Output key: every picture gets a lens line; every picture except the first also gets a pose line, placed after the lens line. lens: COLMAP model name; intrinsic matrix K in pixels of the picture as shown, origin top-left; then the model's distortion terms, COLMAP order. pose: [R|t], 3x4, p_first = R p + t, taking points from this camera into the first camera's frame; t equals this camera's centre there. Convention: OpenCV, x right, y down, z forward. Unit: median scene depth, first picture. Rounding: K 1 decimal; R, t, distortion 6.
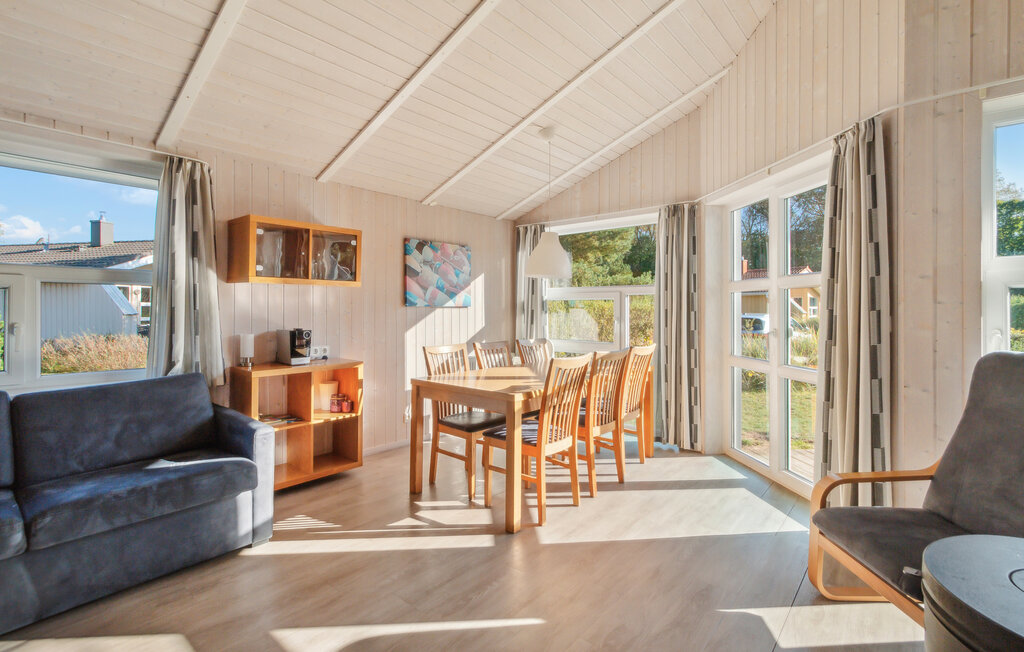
lens RADIAL K [[481.4, 0, 516.5], [0, 481.4, 301.3], [0, 0, 1]] dist [0.004735, 0.000271]
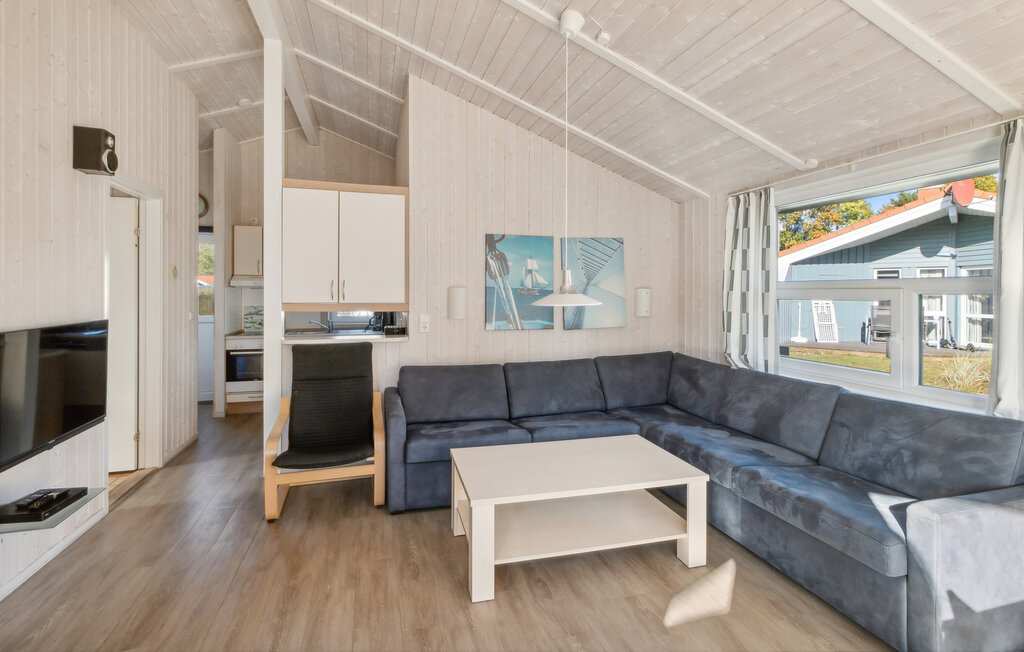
lens RADIAL K [[474.0, 0, 509.8], [0, 474.0, 297.8], [0, 0, 1]] dist [0.001466, 0.000162]
pose [[-0.554512, -0.003478, -0.832169, 0.315571], [-0.001553, 0.999994, -0.003144, -0.026483], [0.832175, -0.000451, -0.554514, 0.763345]]
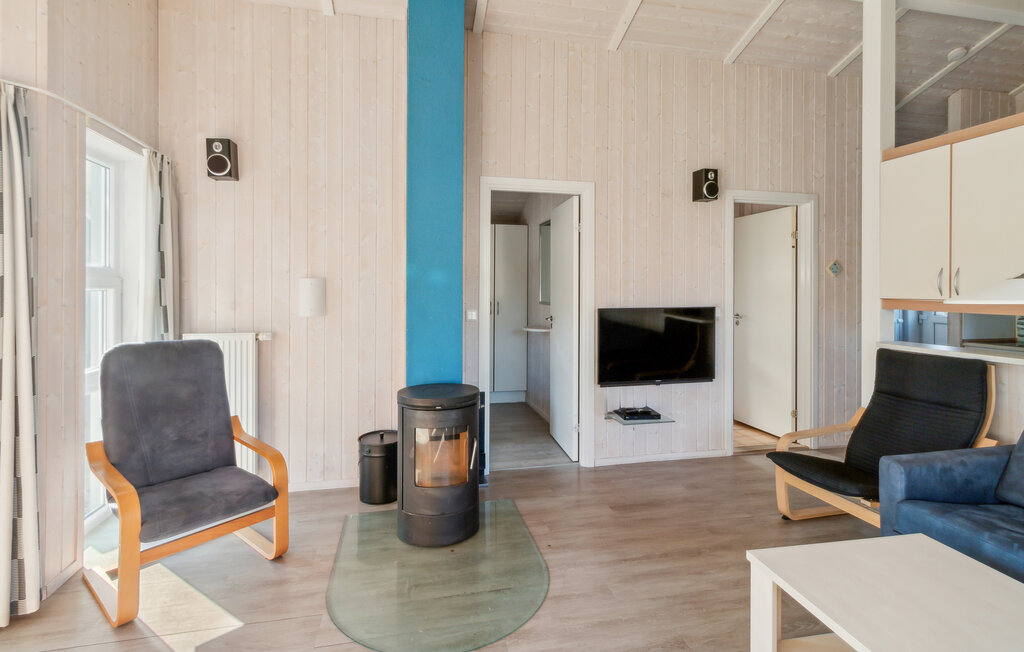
lens RADIAL K [[481.4, 0, 516.5], [0, 481.4, 301.3], [0, 0, 1]] dist [0.004735, 0.000271]
pose [[-0.796953, -0.029166, 0.603336, -0.348147], [-0.019326, 0.999553, 0.022791, -0.019936], [-0.603732, 0.006503, -0.797161, 0.918433]]
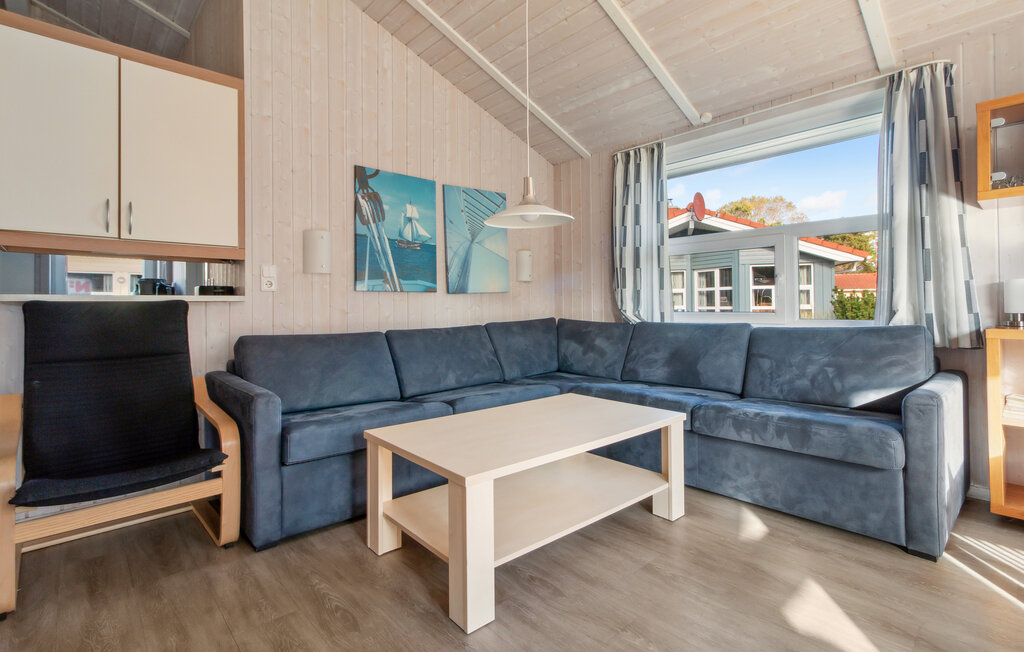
lens RADIAL K [[481.4, 0, 516.5], [0, 481.4, 301.3], [0, 0, 1]] dist [0.004735, 0.000271]
pose [[-0.125445, -0.018209, -0.991934, 0.223637], [0.016335, 0.999658, -0.020416, 0.112266], [0.991966, -0.018764, -0.125104, 0.432798]]
